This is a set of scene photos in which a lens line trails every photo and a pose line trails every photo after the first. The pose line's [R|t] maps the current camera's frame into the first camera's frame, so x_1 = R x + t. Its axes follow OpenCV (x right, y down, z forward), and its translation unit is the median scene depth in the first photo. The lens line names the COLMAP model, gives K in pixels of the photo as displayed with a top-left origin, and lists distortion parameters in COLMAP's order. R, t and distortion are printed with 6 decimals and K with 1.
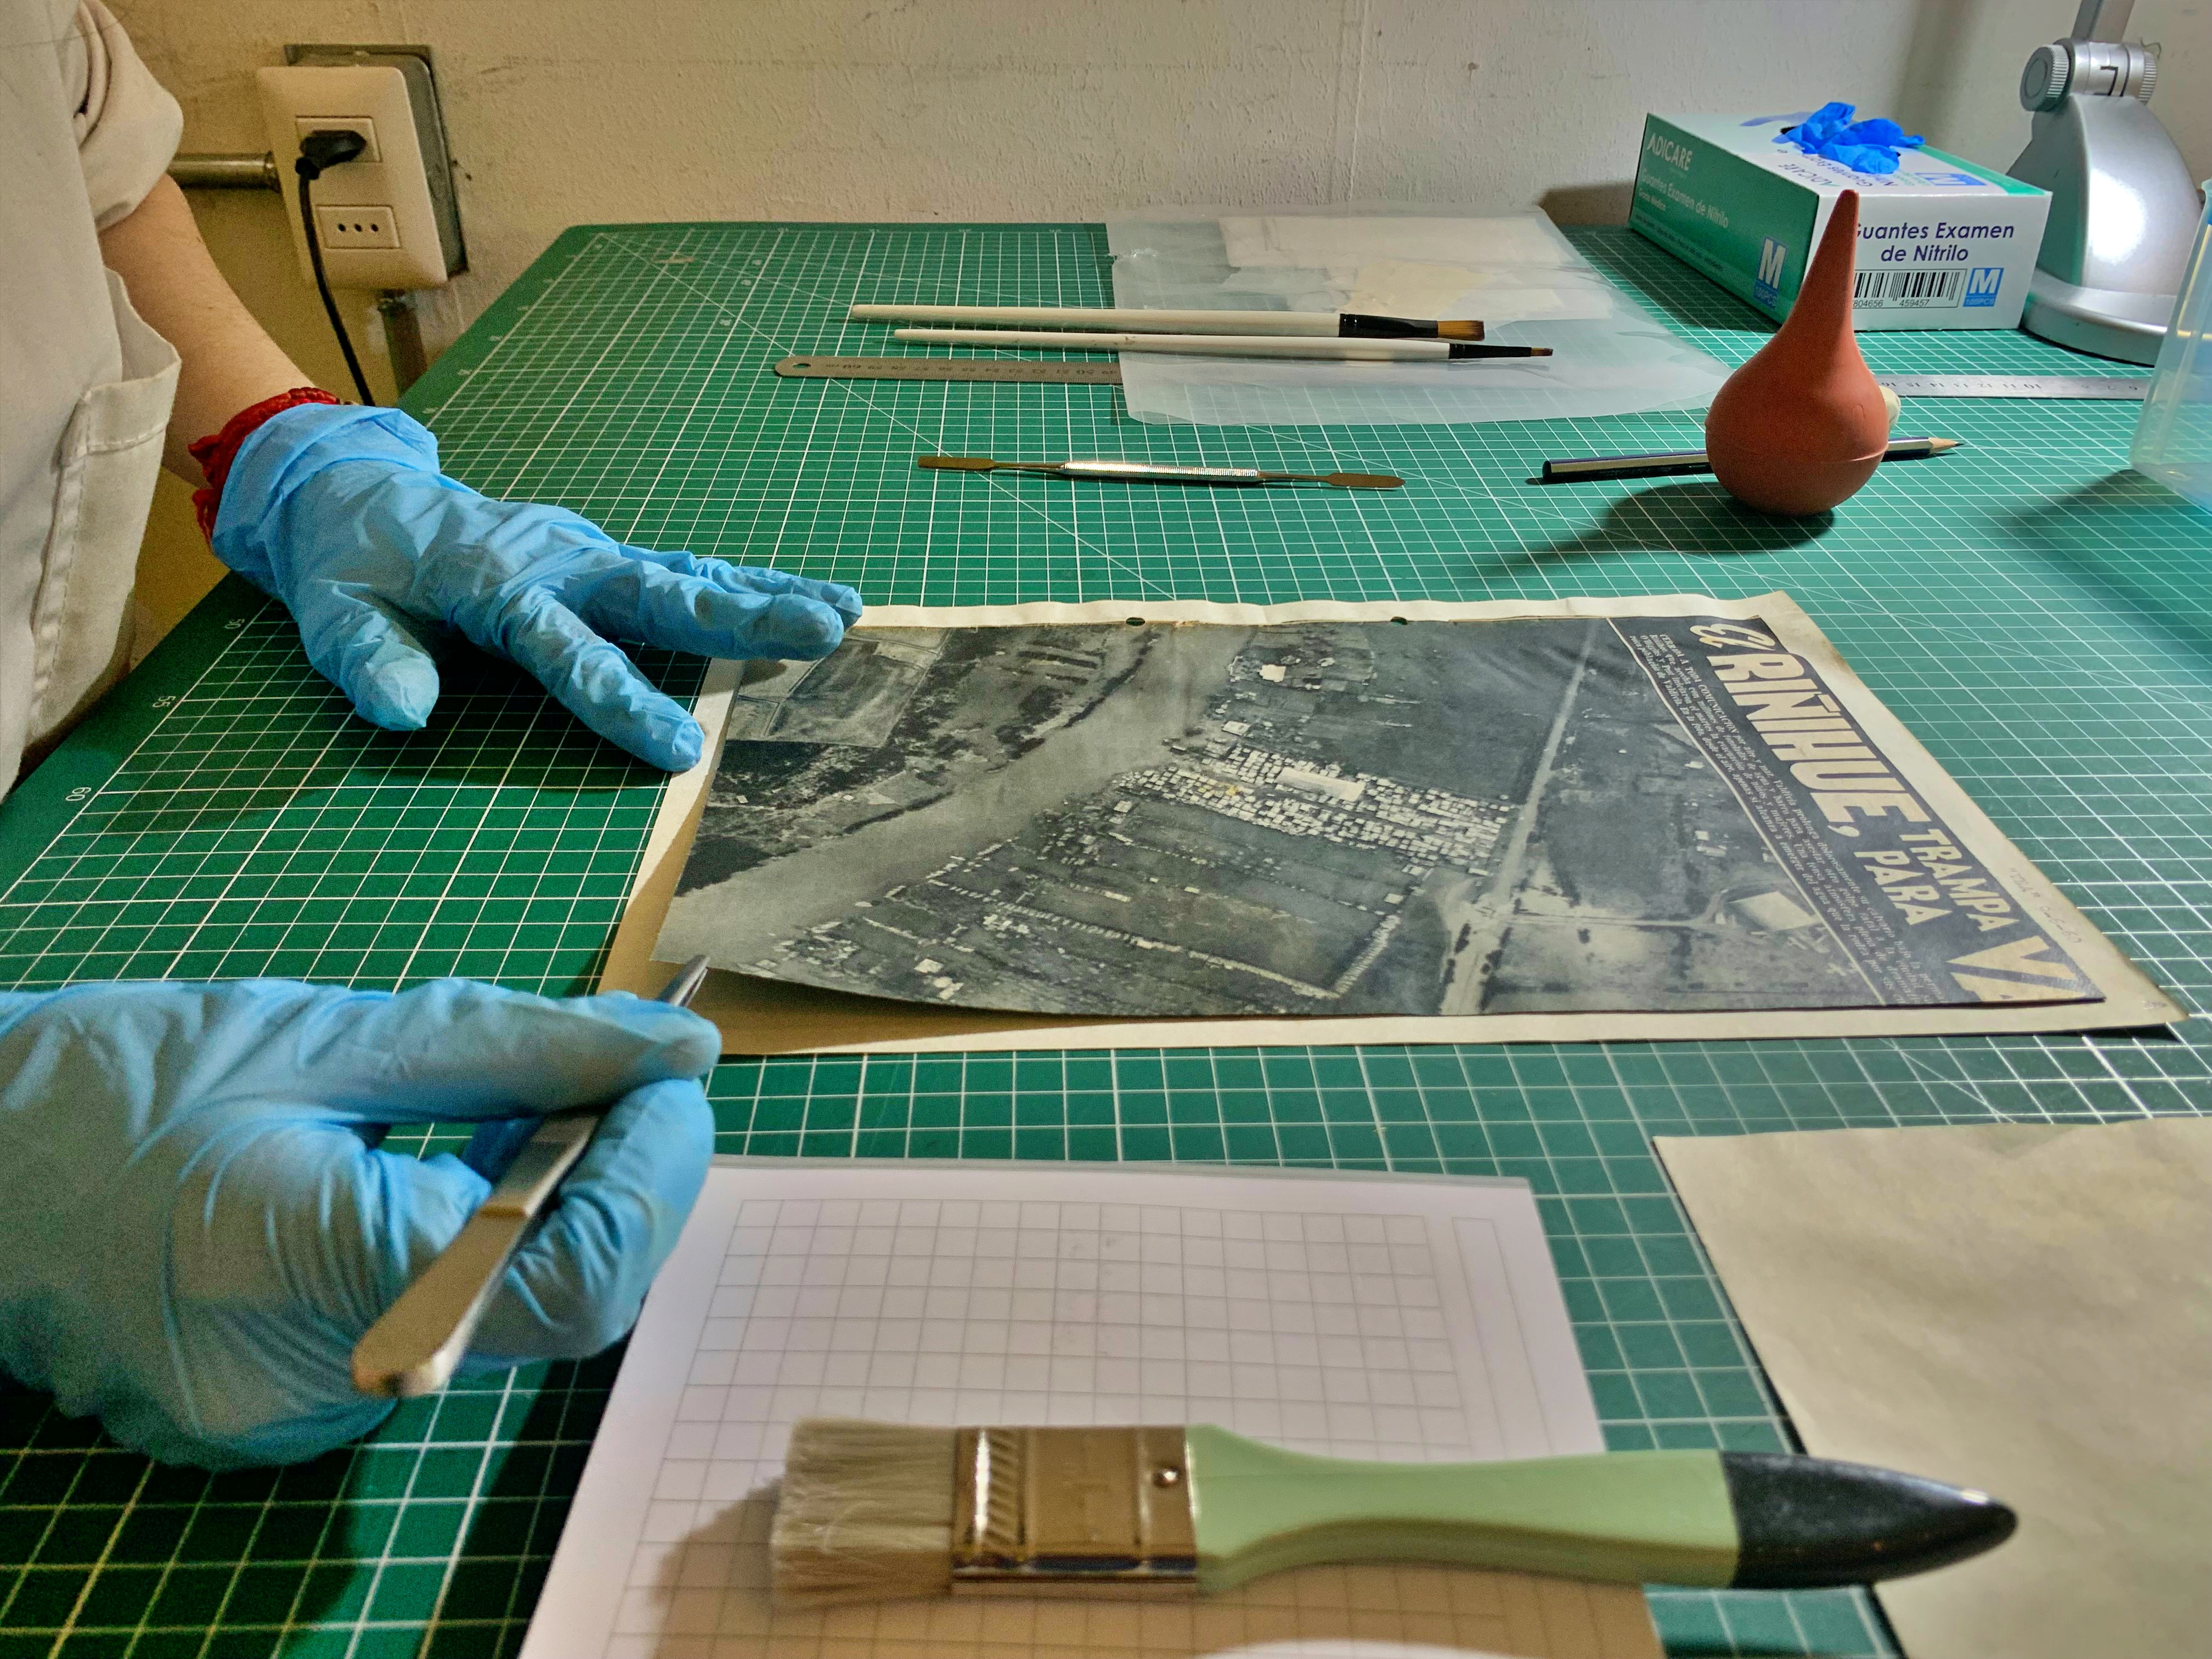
lens RADIAL K [[1695.5, 0, 1103.6], [0, 1695.5, 830.7], [0, 0, 1]] dist [-0.000646, 0.000611]
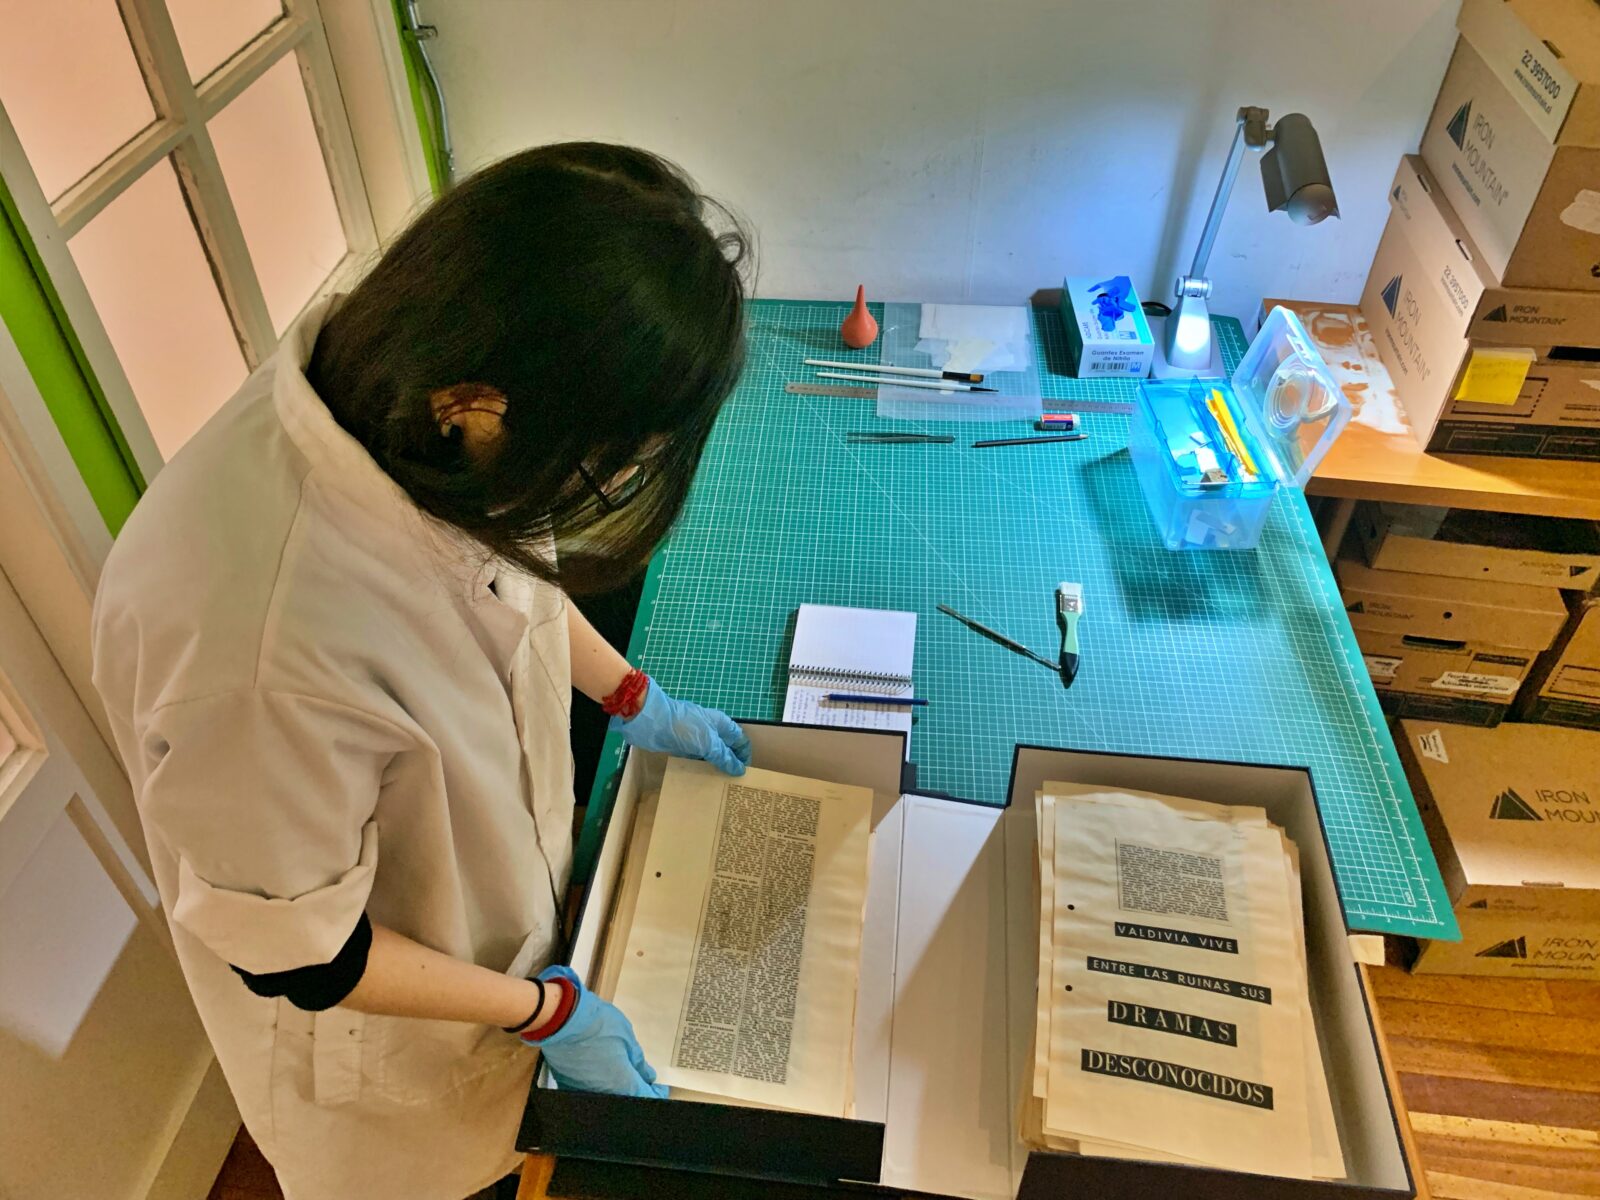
lens RADIAL K [[1226.4, 0, 801.4], [0, 1226.4, 600.4], [0, 0, 1]] dist [-0.000646, 0.000611]
pose [[0.992960, 0.058355, -0.103083, 0.136034], [-0.036898, 0.979313, 0.198957, -0.331866], [0.112560, -0.193753, 0.974572, -1.588201]]
